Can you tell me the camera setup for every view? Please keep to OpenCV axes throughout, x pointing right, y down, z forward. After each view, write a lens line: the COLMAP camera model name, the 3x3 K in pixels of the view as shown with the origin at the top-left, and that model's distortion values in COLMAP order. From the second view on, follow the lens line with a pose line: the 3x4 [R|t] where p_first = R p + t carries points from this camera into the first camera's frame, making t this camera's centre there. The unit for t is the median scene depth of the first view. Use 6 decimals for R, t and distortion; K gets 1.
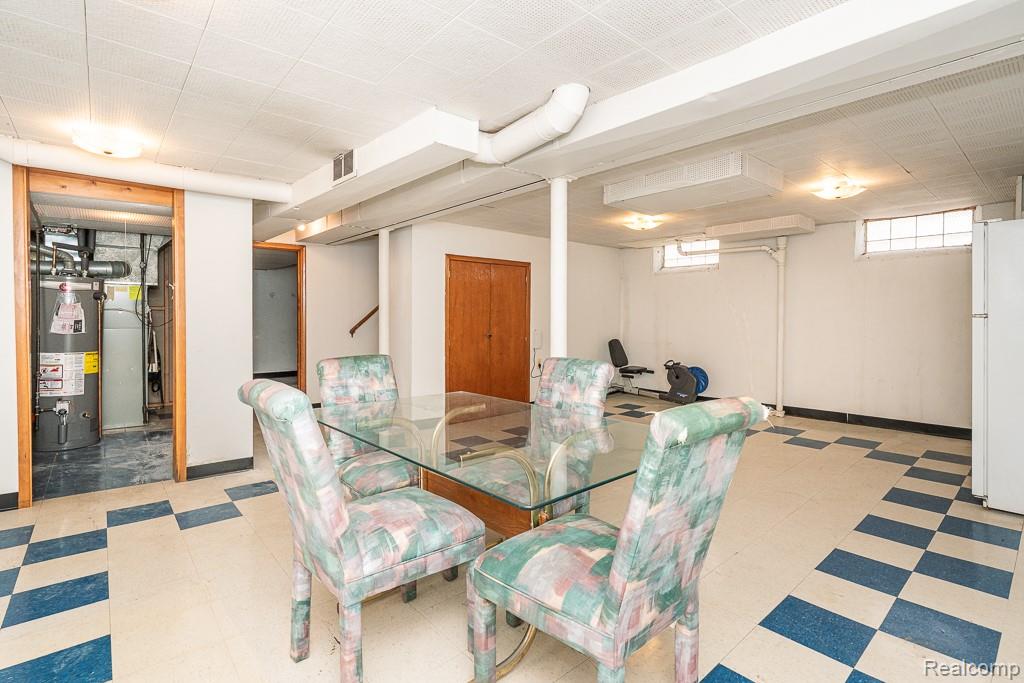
lens RADIAL K [[490.7, 0, 510.8], [0, 490.7, 321.5], [0, 0, 1]] dist [0.000018, 0.000042]
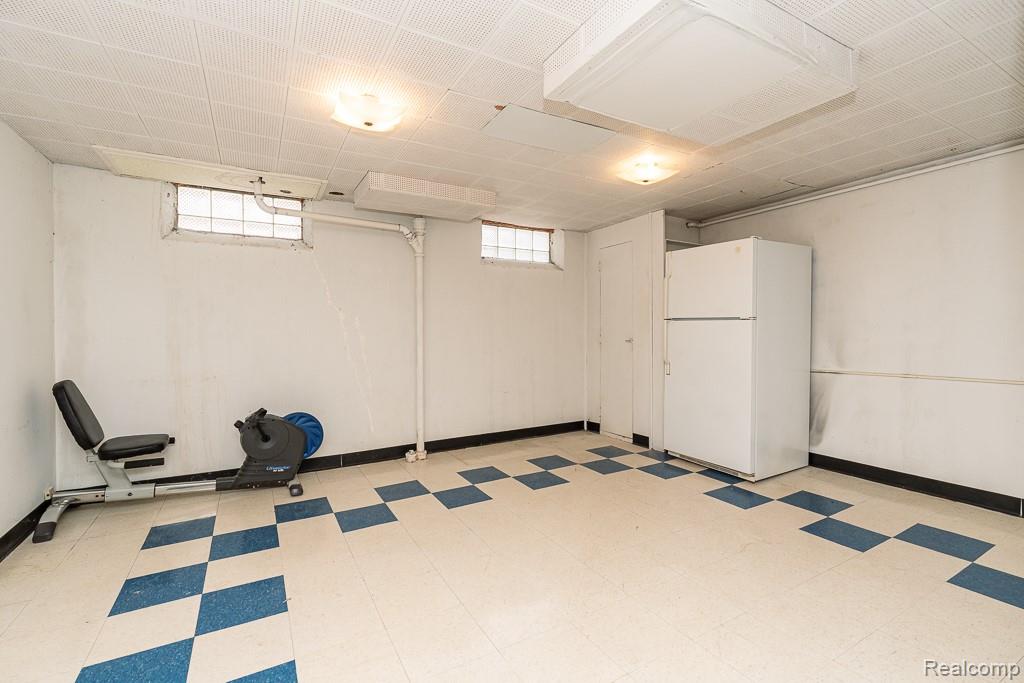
lens RADIAL K [[460.1, 0, 511.5], [0, 460.1, 330.2], [0, 0, 1]] dist [0.000109, 0.000156]
pose [[0.212003, -0.011414, 0.977202, -0.092584], [0.010385, 0.999902, 0.009426, -0.006764], [-0.977214, 0.008150, 0.212101, 0.621106]]
